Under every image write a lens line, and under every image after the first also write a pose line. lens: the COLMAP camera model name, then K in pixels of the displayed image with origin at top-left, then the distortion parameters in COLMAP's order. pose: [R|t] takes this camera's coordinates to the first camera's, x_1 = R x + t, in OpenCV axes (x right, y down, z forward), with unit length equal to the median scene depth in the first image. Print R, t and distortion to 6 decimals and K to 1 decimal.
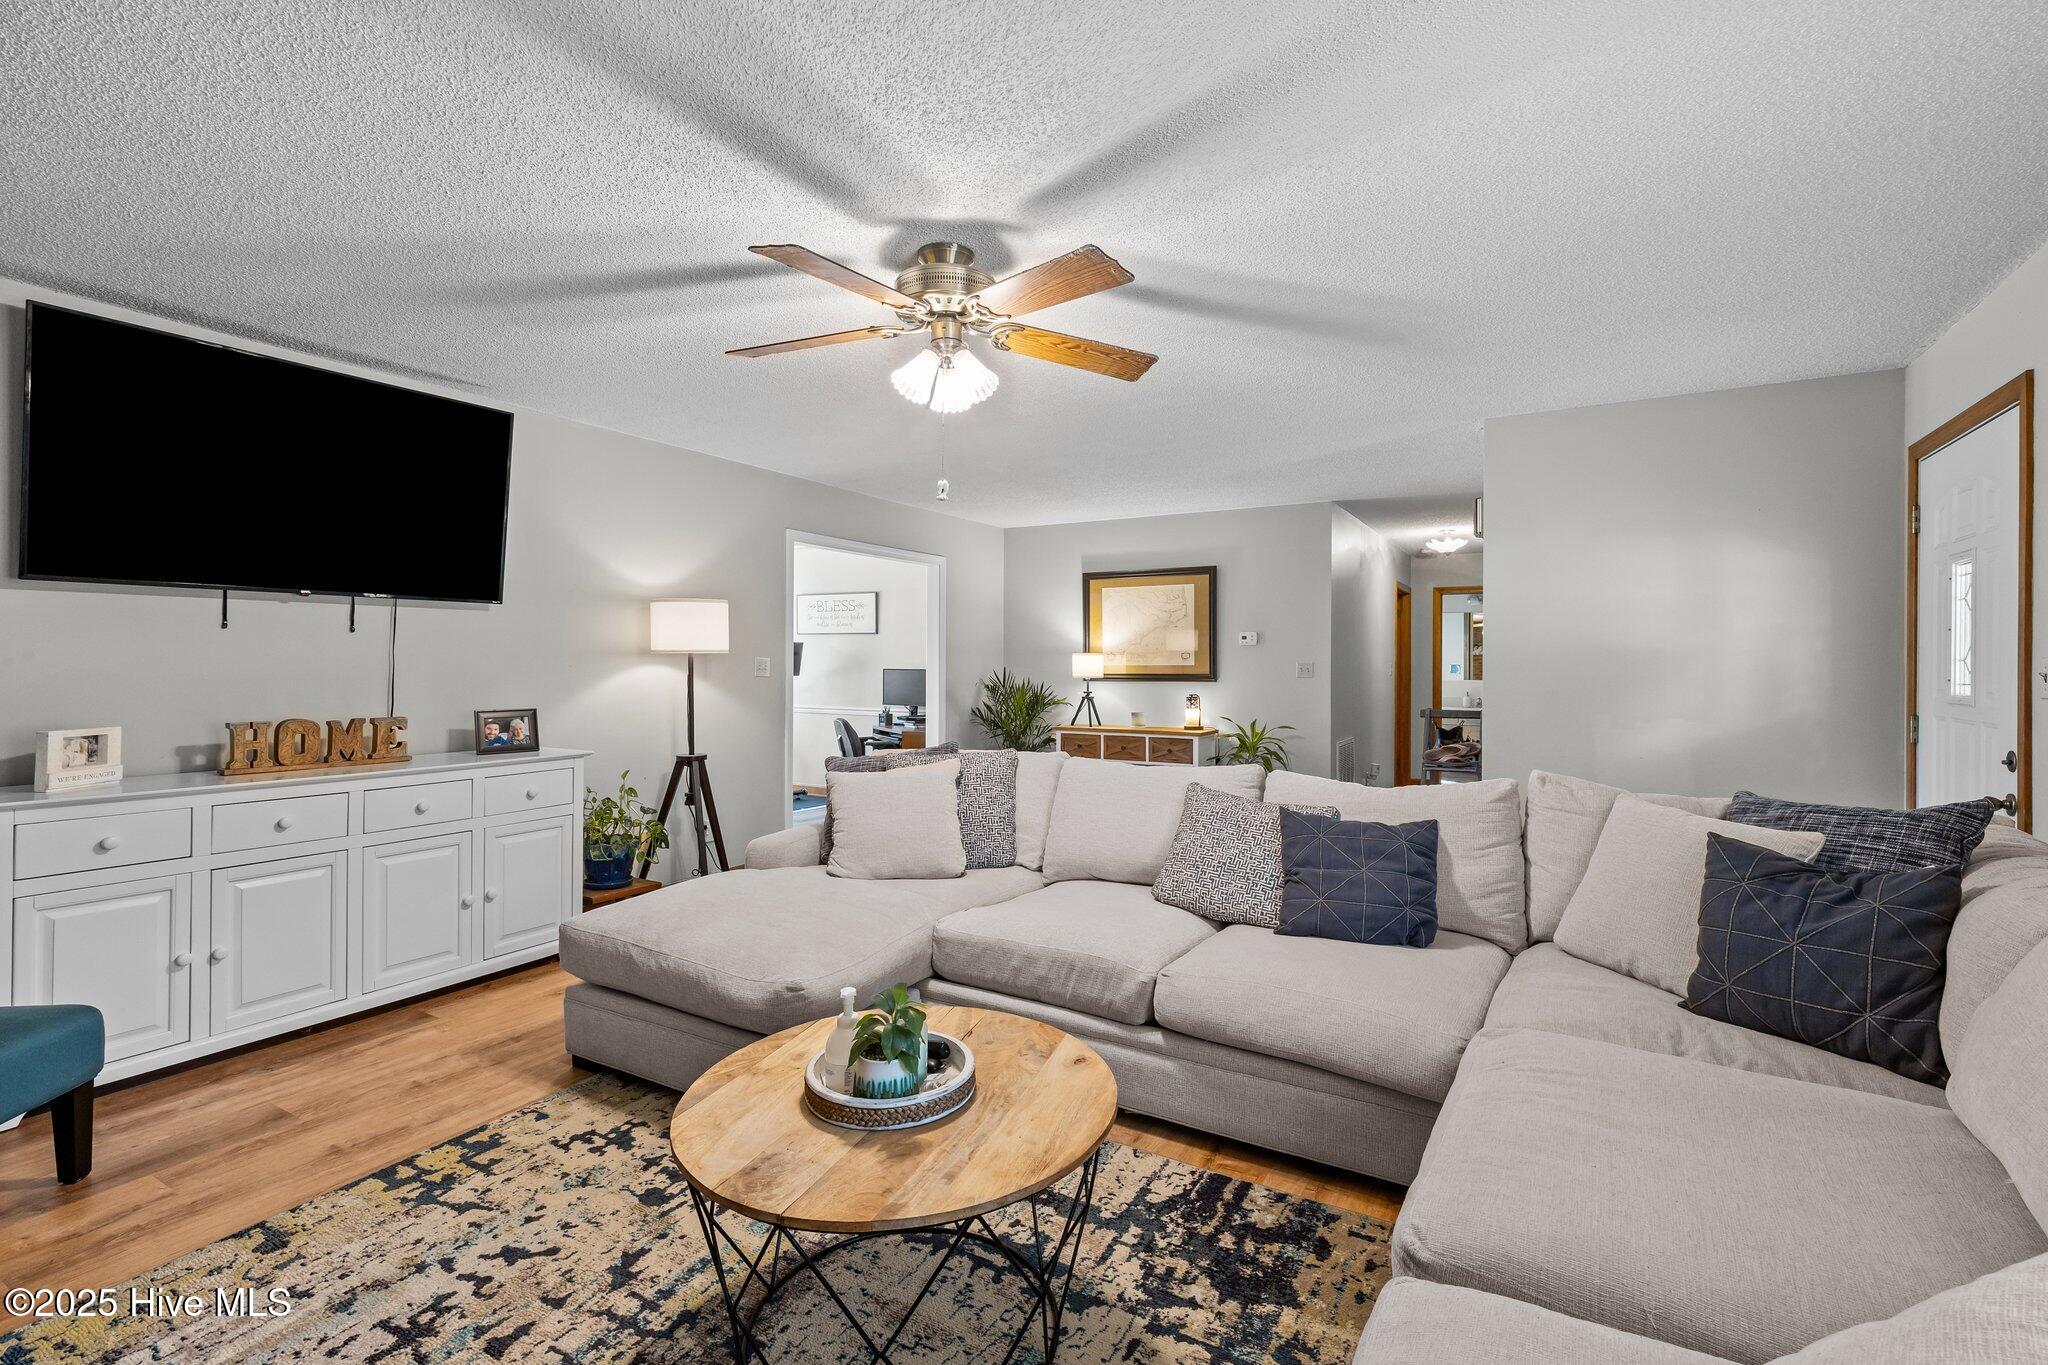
lens RADIAL K [[917.7, 0, 1025.6], [0, 917.7, 666.9], [0, 0, 1]] dist [0.001282, 0.000329]
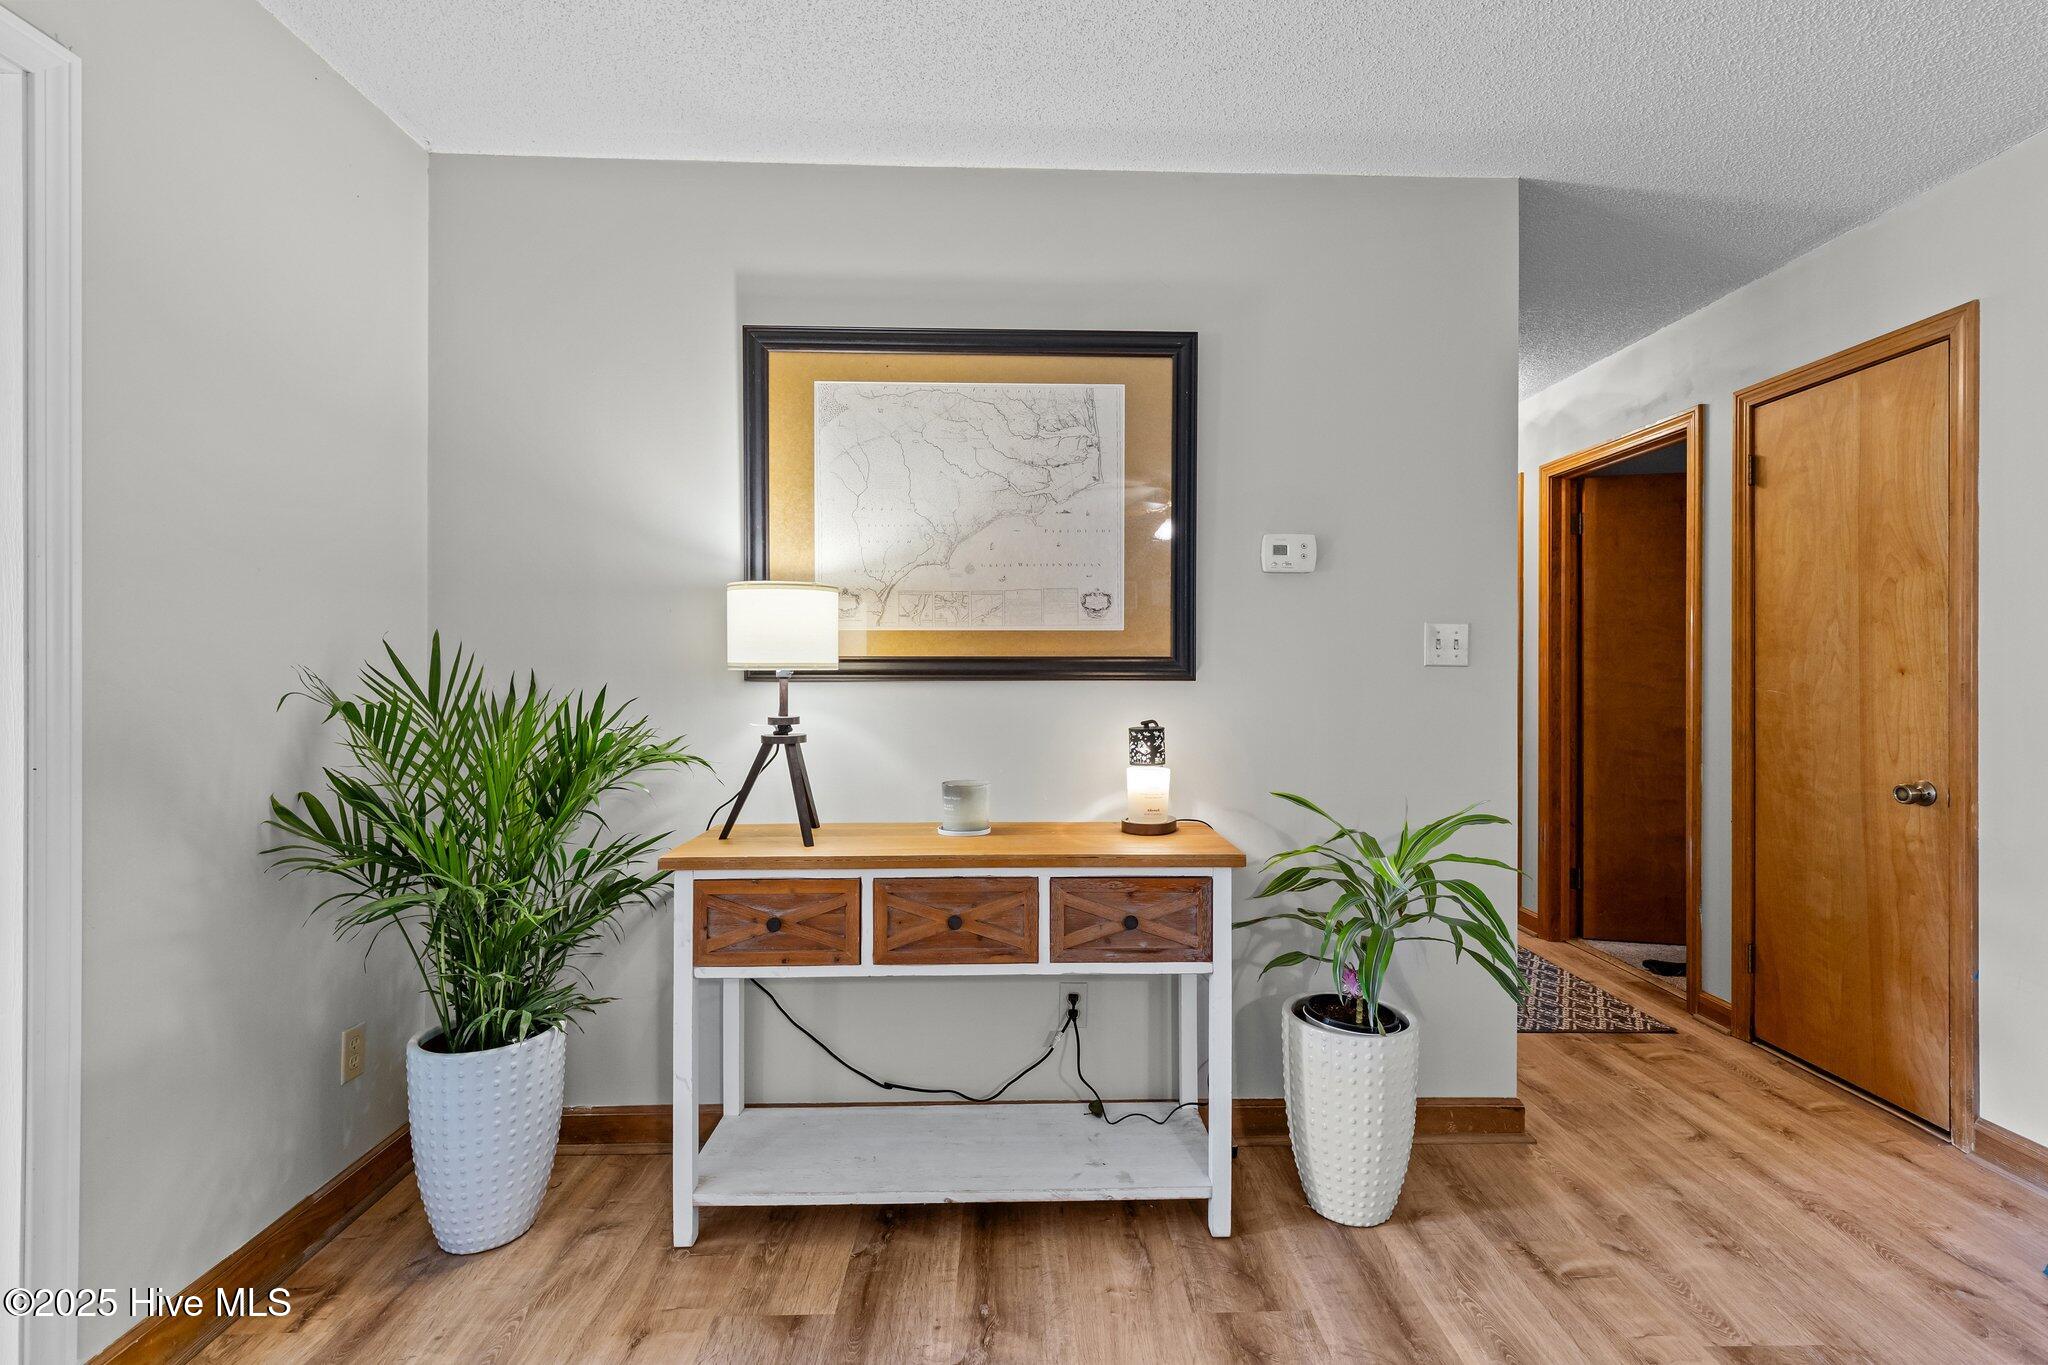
lens RADIAL K [[917.7, 0, 1025.6], [0, 917.7, 666.9], [0, 0, 1]] dist [0.001282, 0.000329]
pose [[0.840206, -0.002250, 0.542262, -0.024108], [-0.000429, 0.999988, 0.004815, 0.009472], [-0.542267, -0.004278, 0.840196, 0.717933]]
